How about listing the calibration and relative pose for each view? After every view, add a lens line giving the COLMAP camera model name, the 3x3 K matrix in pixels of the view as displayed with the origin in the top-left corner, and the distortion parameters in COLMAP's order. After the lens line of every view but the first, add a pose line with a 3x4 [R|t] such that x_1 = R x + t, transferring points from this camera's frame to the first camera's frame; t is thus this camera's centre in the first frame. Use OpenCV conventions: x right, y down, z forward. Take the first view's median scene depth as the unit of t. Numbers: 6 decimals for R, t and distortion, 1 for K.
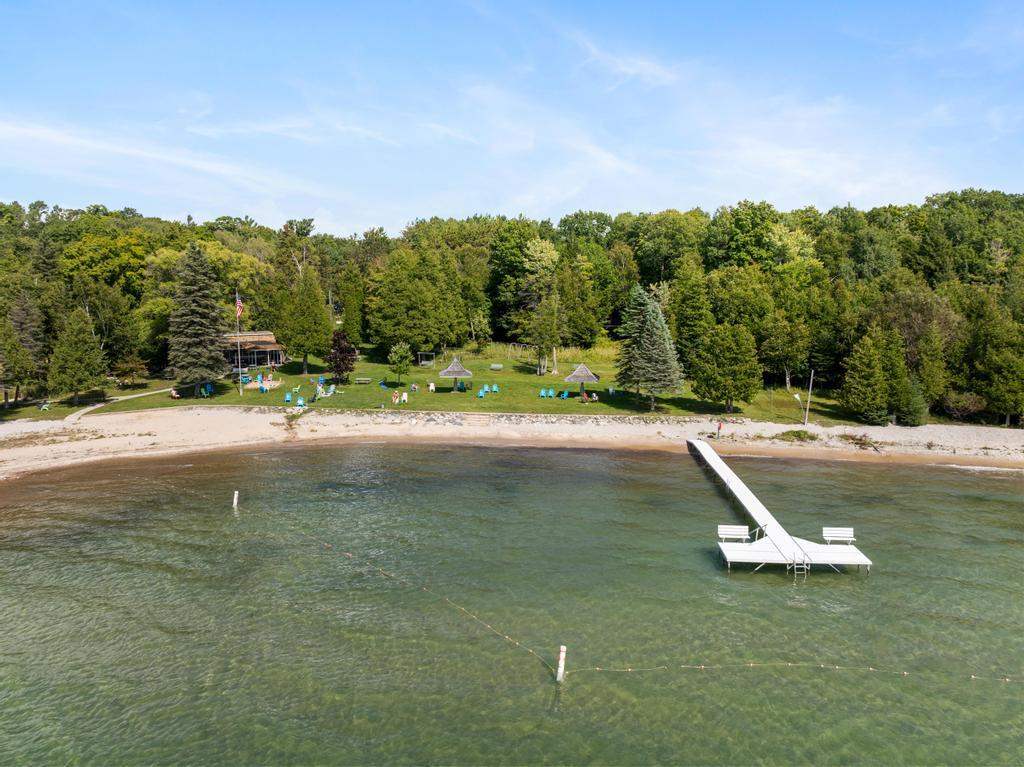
lens RADIAL K [[838.0, 0, 512.0], [0, 838.0, 383.5], [0, 0, 1]] dist [-0.065042, 0.033681]
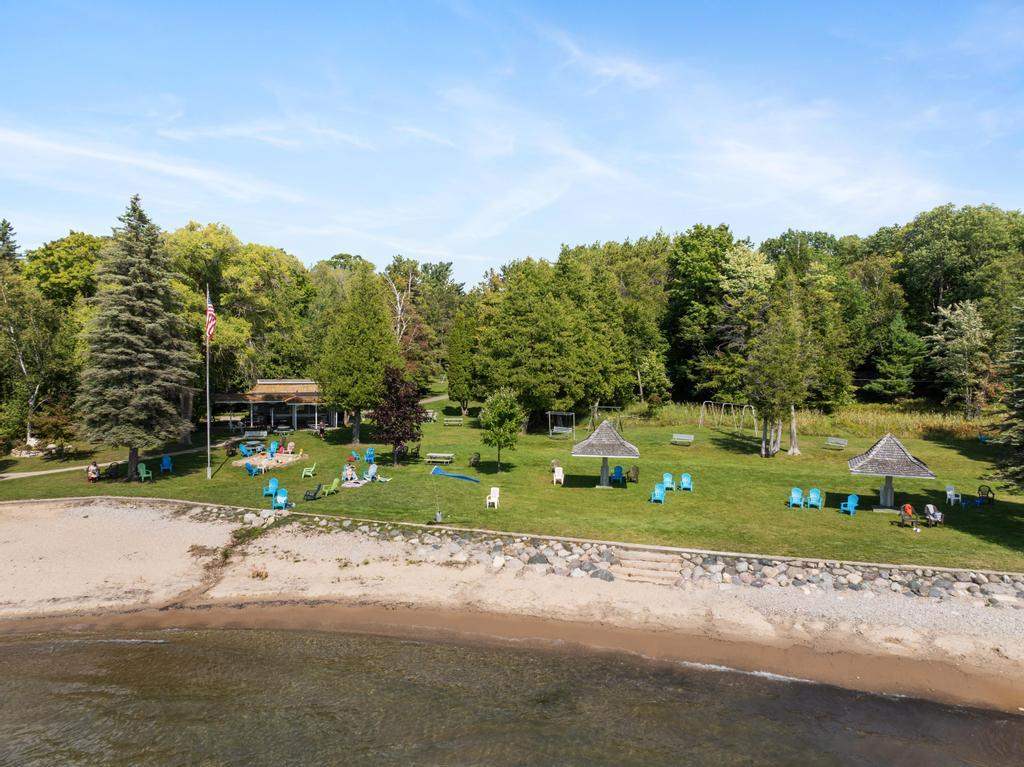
lens RADIAL K [[838.0, 0, 512.0], [0, 838.0, 383.5], [0, 0, 1]] dist [-0.065042, 0.033681]
pose [[0.980436, 0.010452, -0.196559, -0.020423], [-0.027987, 0.995846, -0.086648, -0.005228], [0.194837, 0.090454, 0.976656, 0.417103]]
